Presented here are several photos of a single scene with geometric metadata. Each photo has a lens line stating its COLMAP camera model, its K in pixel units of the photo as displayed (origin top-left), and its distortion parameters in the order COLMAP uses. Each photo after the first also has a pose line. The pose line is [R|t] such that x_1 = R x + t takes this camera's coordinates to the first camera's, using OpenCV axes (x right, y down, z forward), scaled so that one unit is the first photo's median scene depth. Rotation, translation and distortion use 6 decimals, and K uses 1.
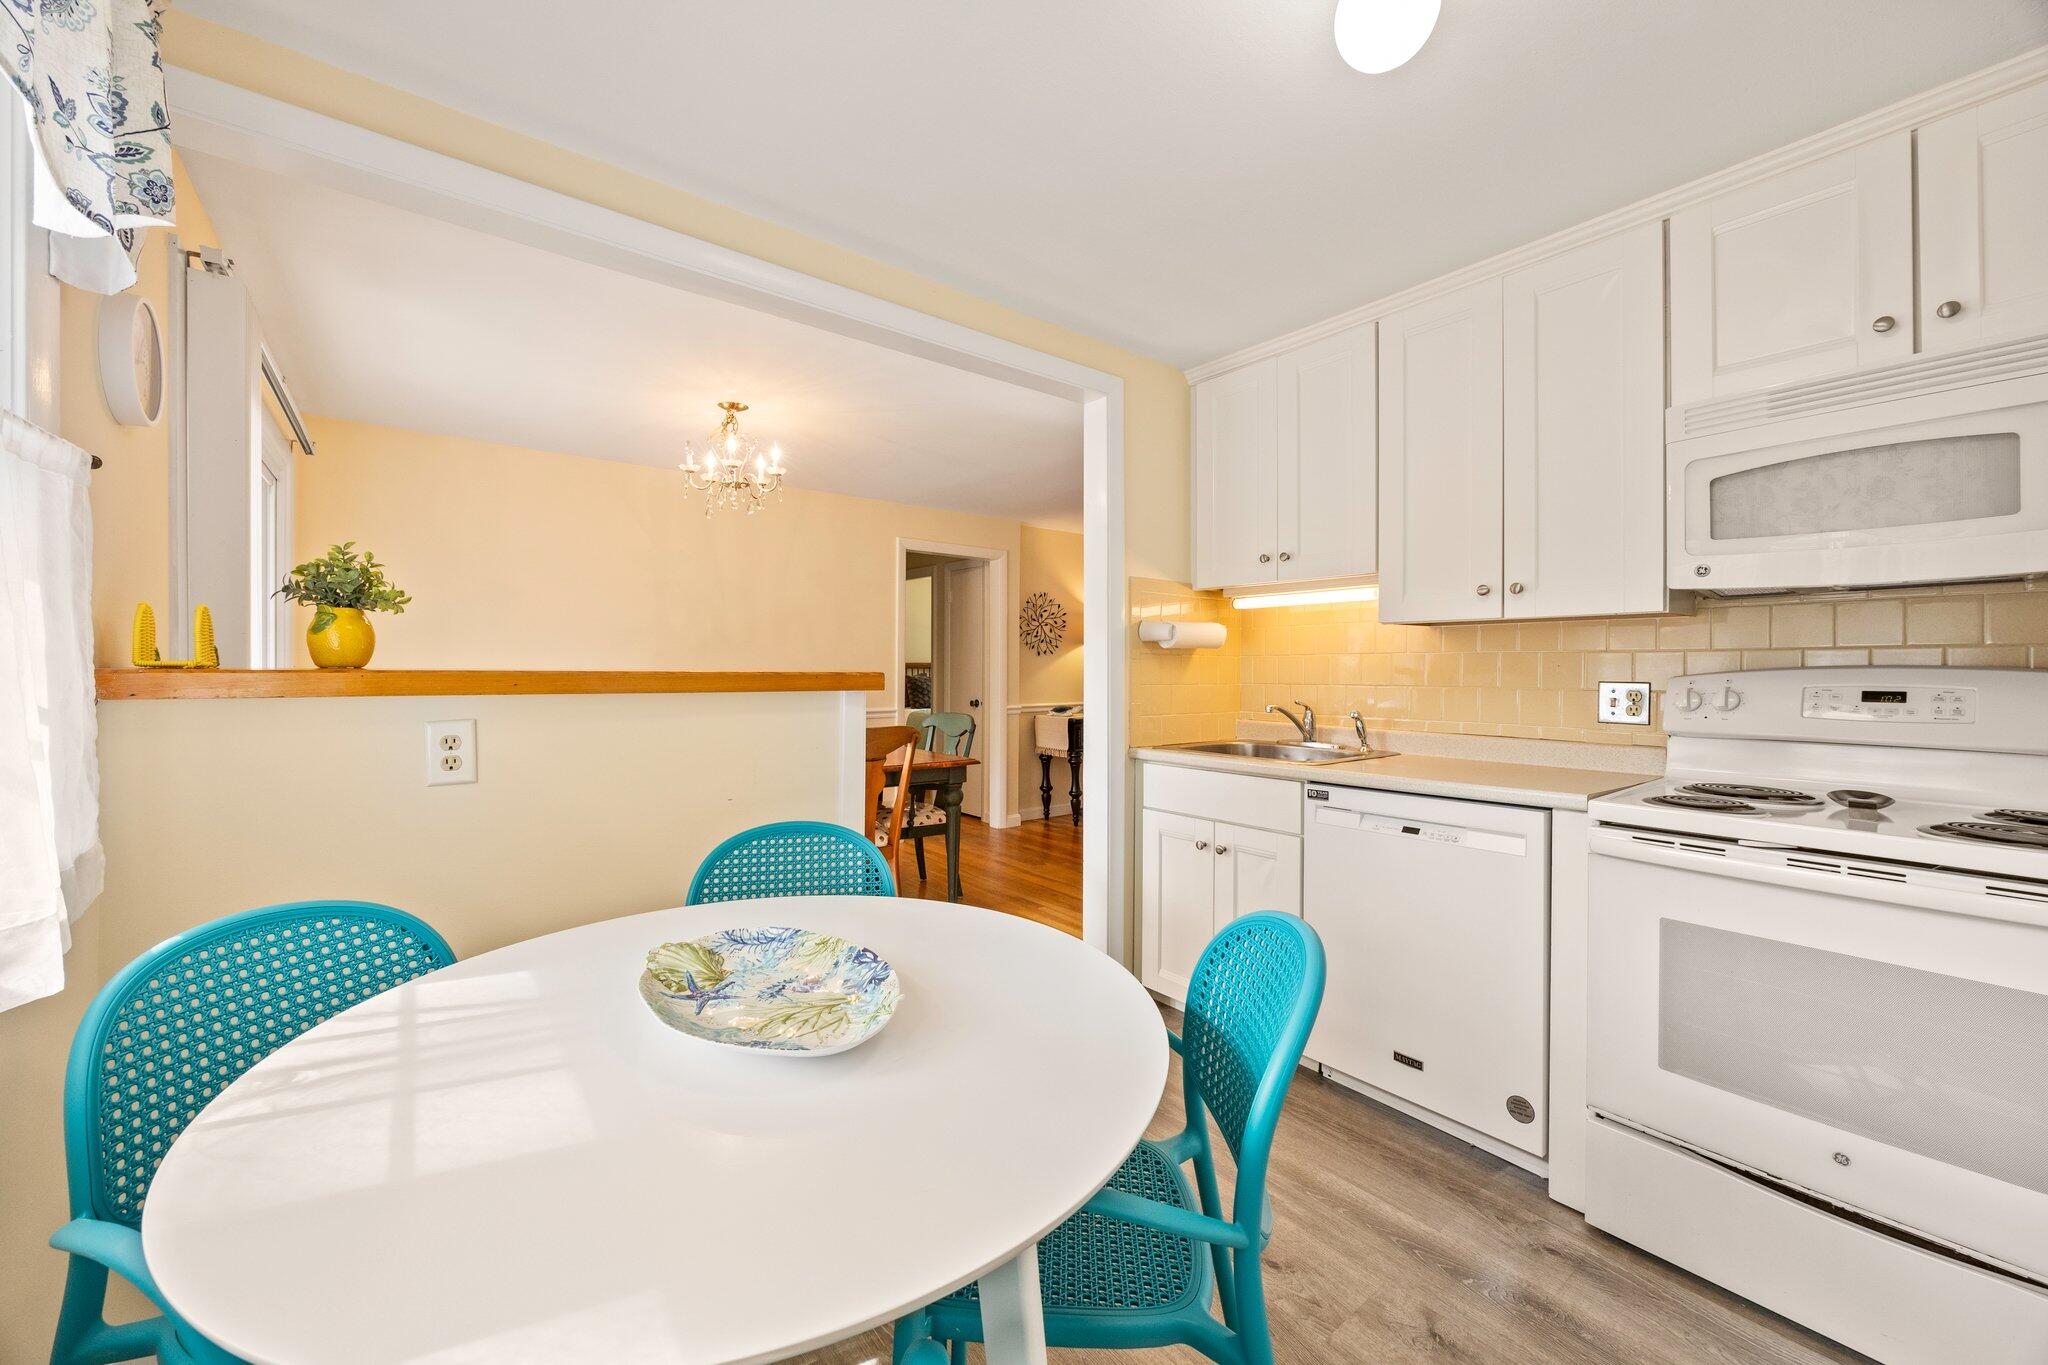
lens RADIAL K [[790.4, 0, 1025.1], [0, 790.4, 673.1], [0, 0, 1]] dist [-0.001025, -0.000635]
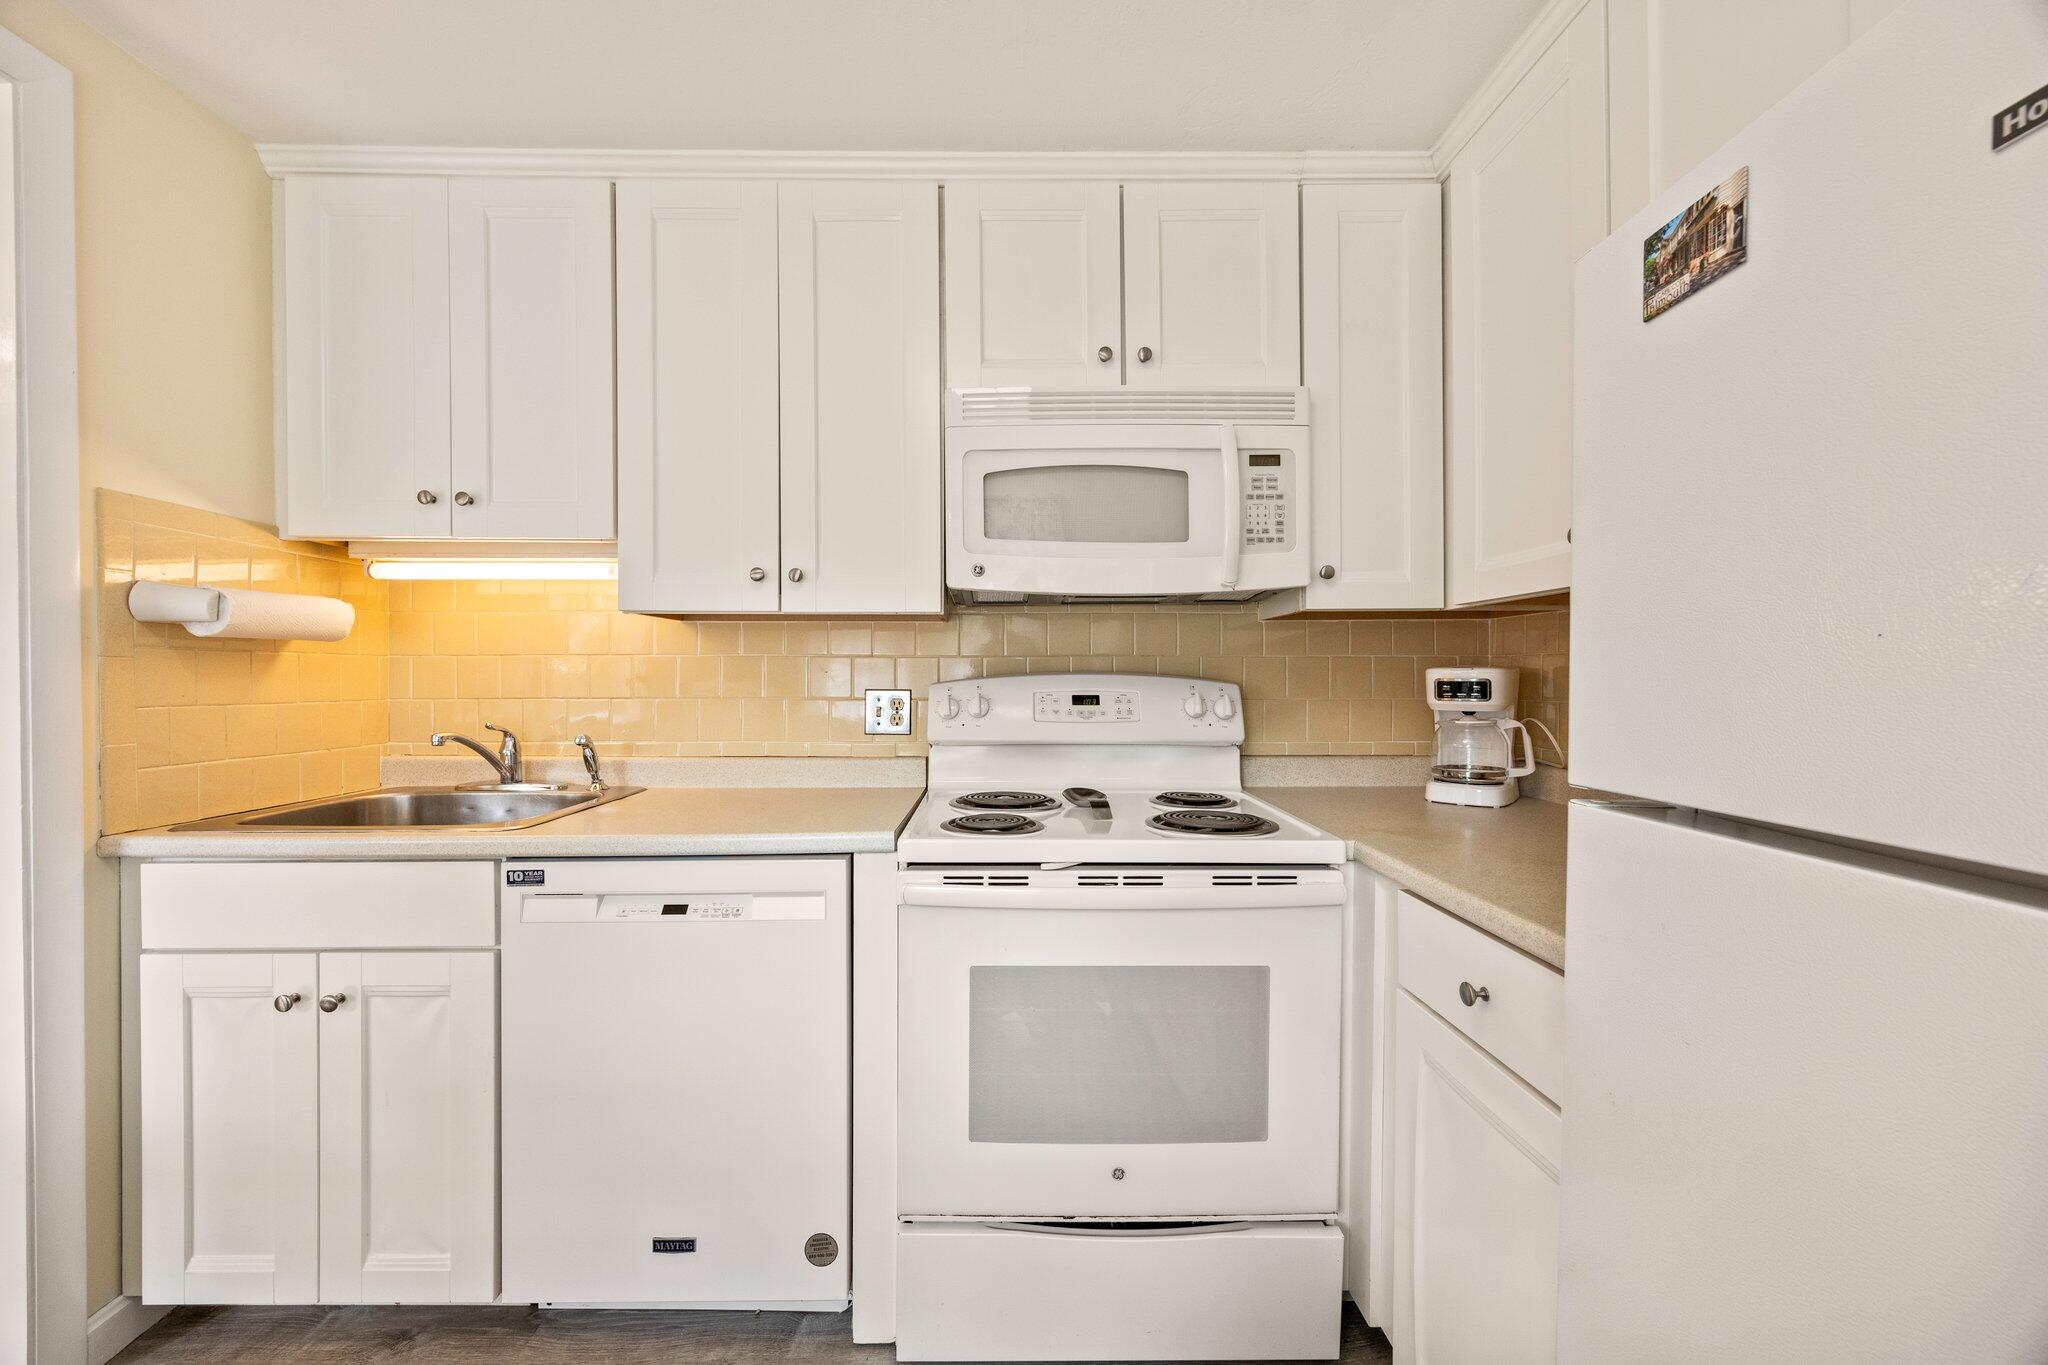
lens RADIAL K [[790.4, 0, 1020.7], [0, 790.4, 680.6], [0, 0, 1]] dist [-0.001025, -0.000635]
pose [[0.609545, -0.006301, 0.792727, 0.116964], [0.005628, 0.999978, 0.003621, -0.001518], [-0.792732, 0.002254, 0.609567, 0.312695]]
